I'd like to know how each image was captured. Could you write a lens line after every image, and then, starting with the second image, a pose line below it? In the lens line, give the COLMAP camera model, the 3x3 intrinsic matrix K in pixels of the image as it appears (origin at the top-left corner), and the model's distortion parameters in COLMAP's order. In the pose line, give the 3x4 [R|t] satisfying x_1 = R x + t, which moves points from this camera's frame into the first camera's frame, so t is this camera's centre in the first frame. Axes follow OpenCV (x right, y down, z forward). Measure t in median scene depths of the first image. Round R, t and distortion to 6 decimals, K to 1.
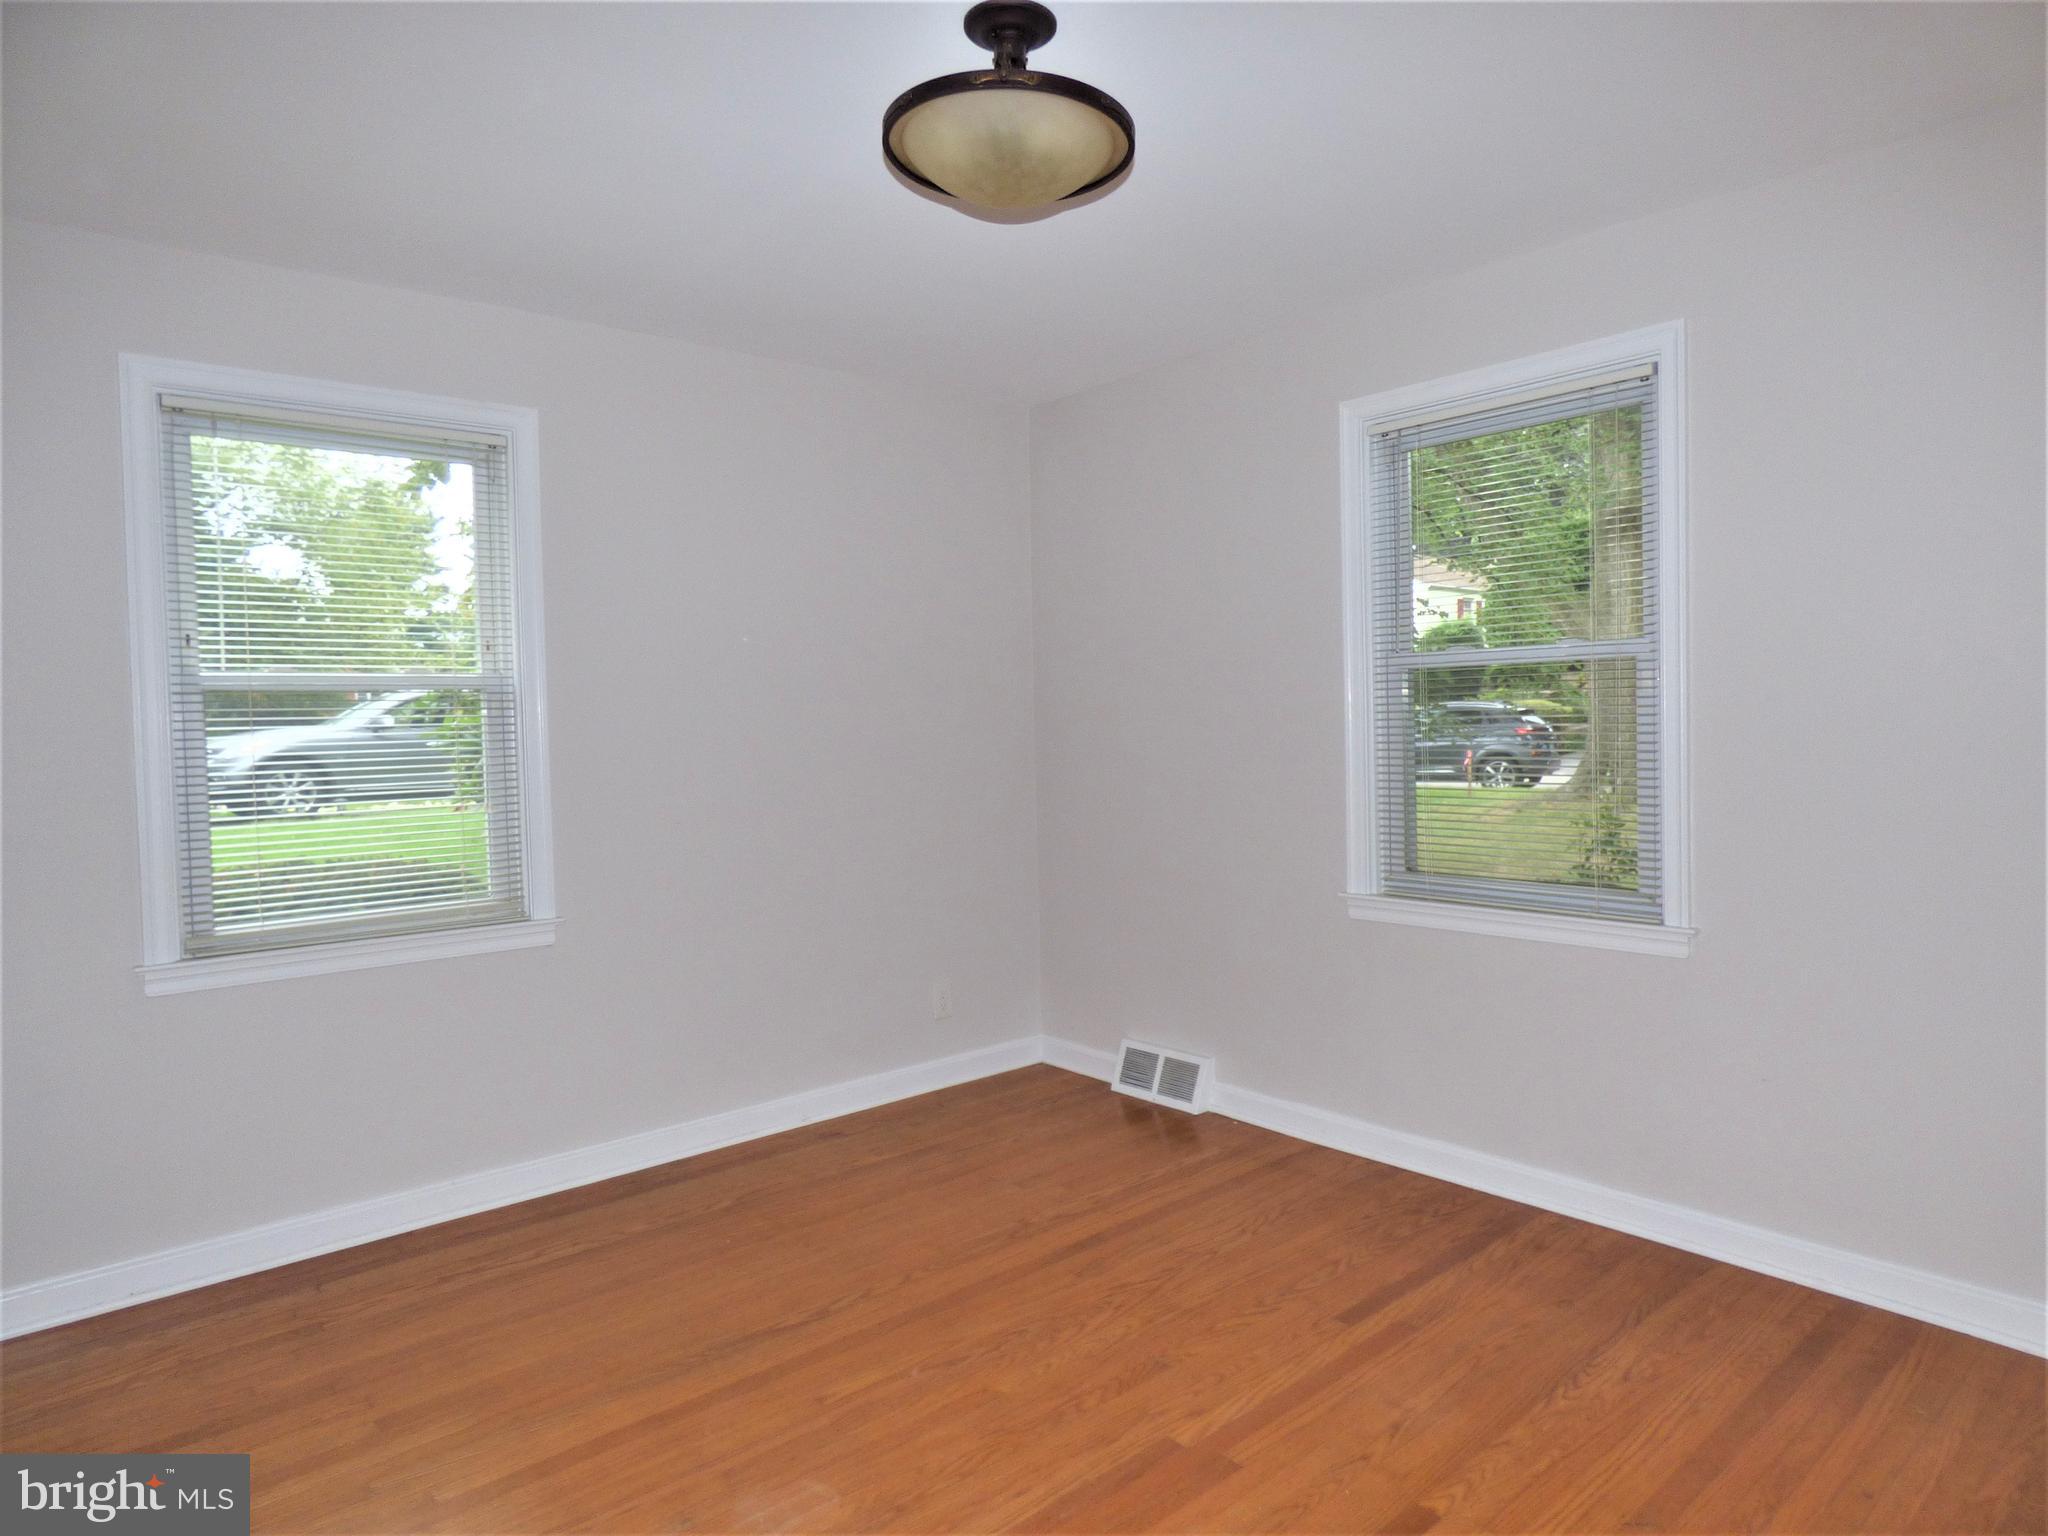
lens RADIAL K [[1233.1, 0, 1034.7], [0, 1233.1, 758.1], [0, 0, 1]] dist [-0.019107, -0.001041]
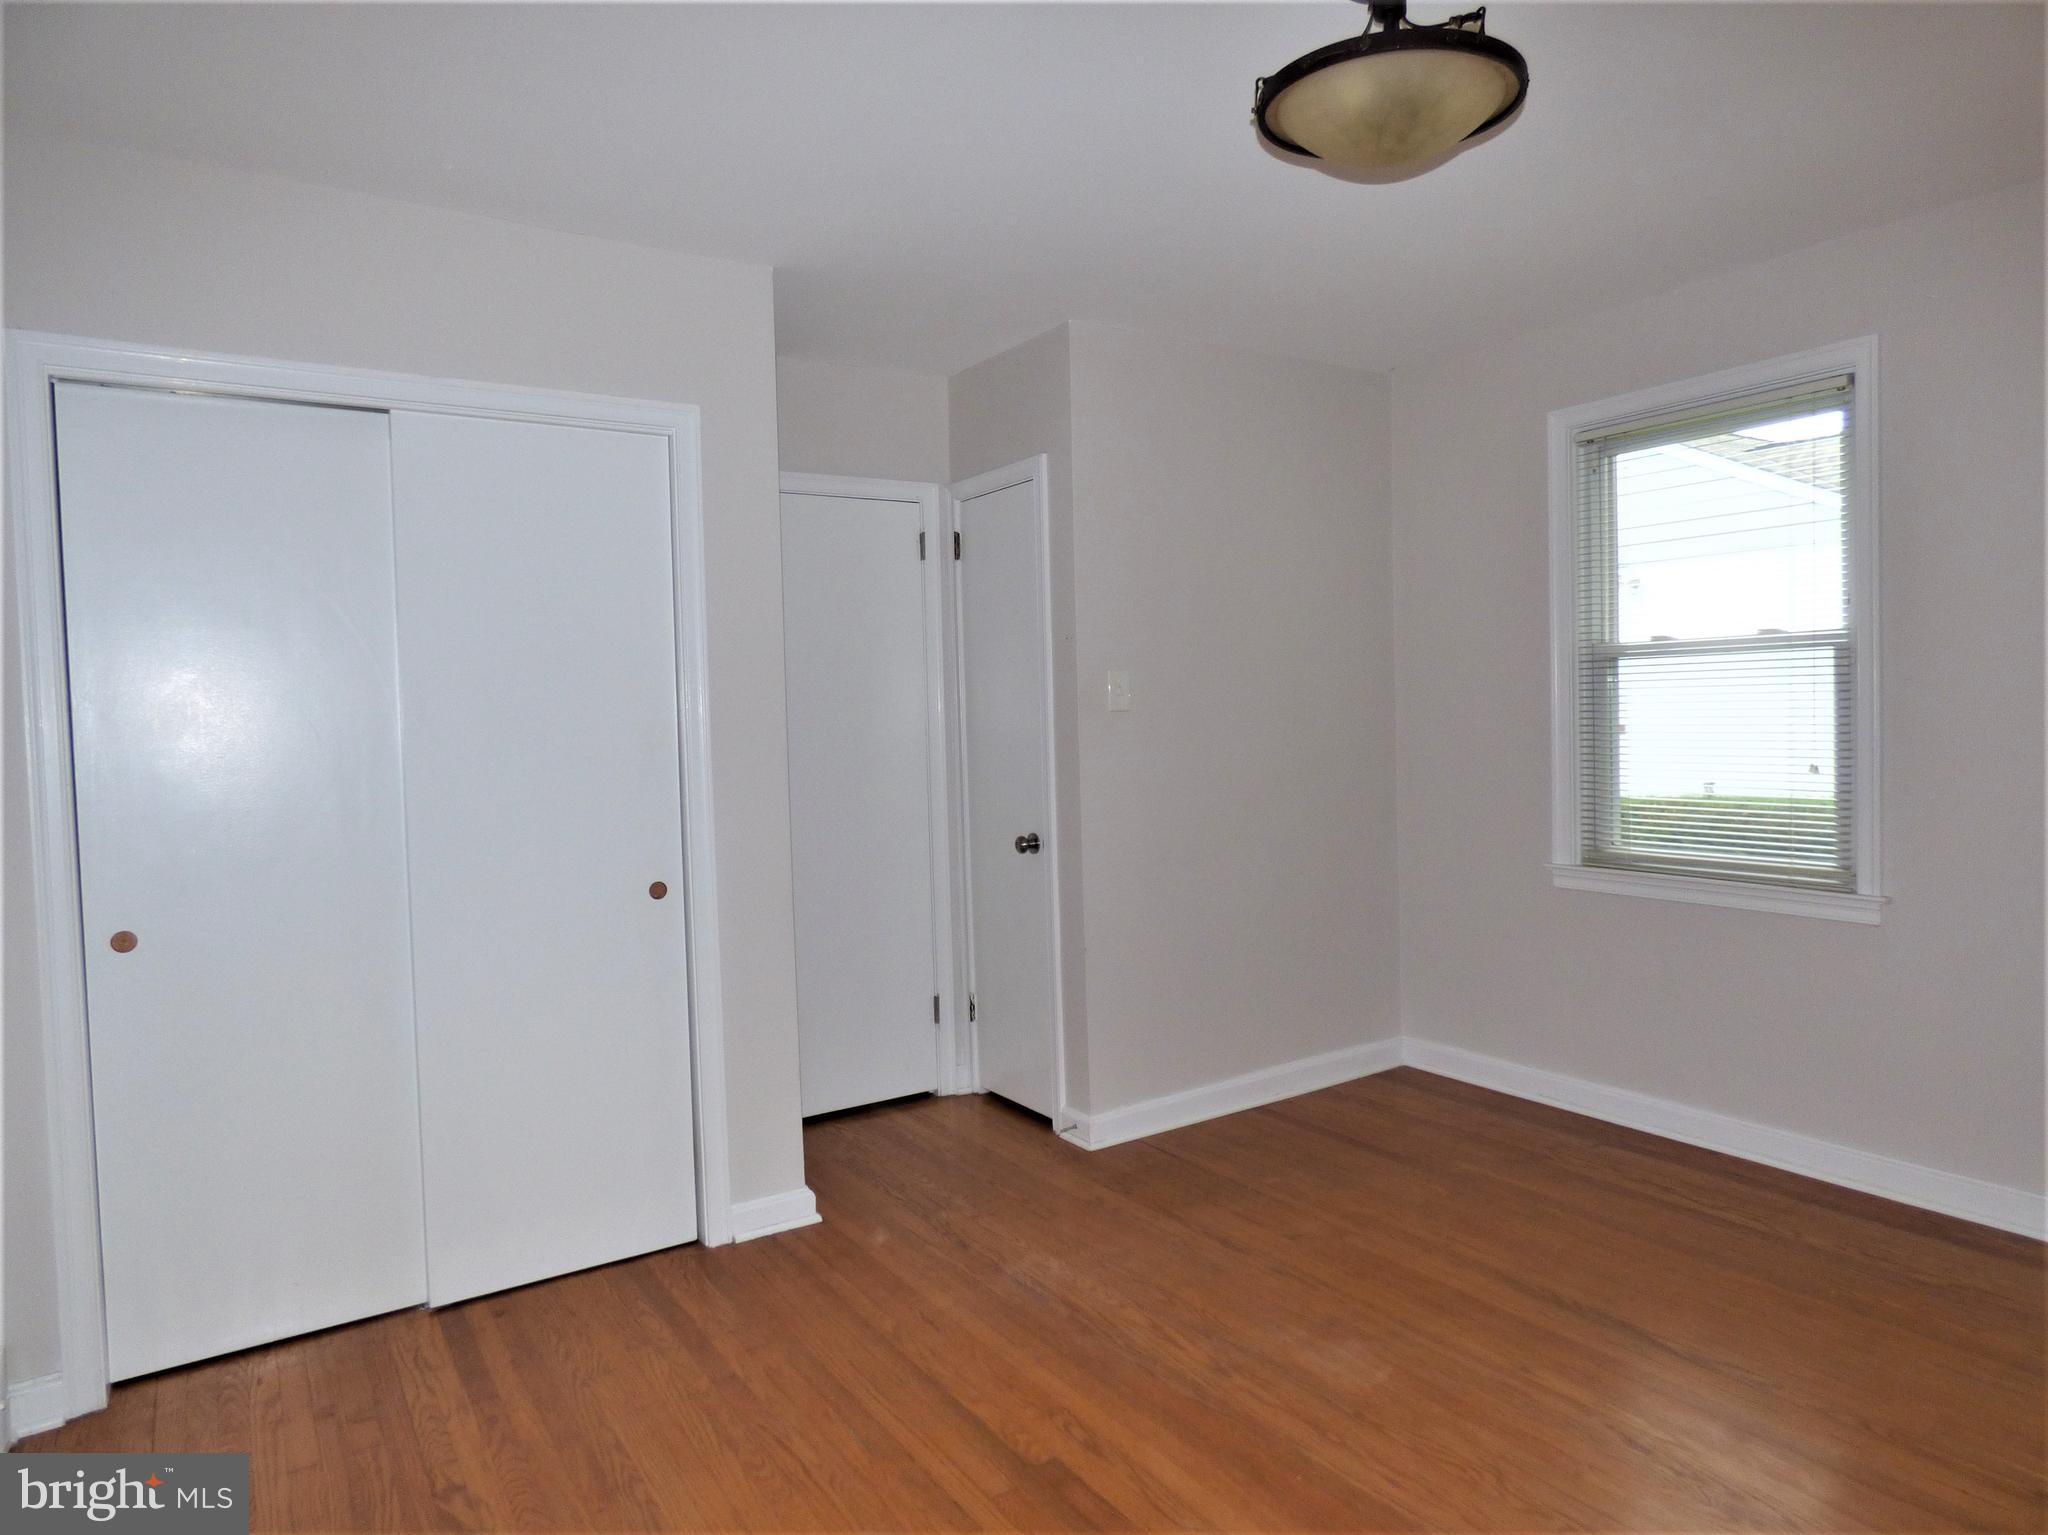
lens RADIAL K [[1233.1, 0, 1027.1], [0, 1233.1, 774.0], [0, 0, 1]] dist [-0.019107, -0.001041]
pose [[-0.132426, 0.082151, -0.987783, 0.664955], [0.000342, 0.996563, 0.082835, -0.041515], [0.991193, 0.010632, -0.131999, 0.569353]]
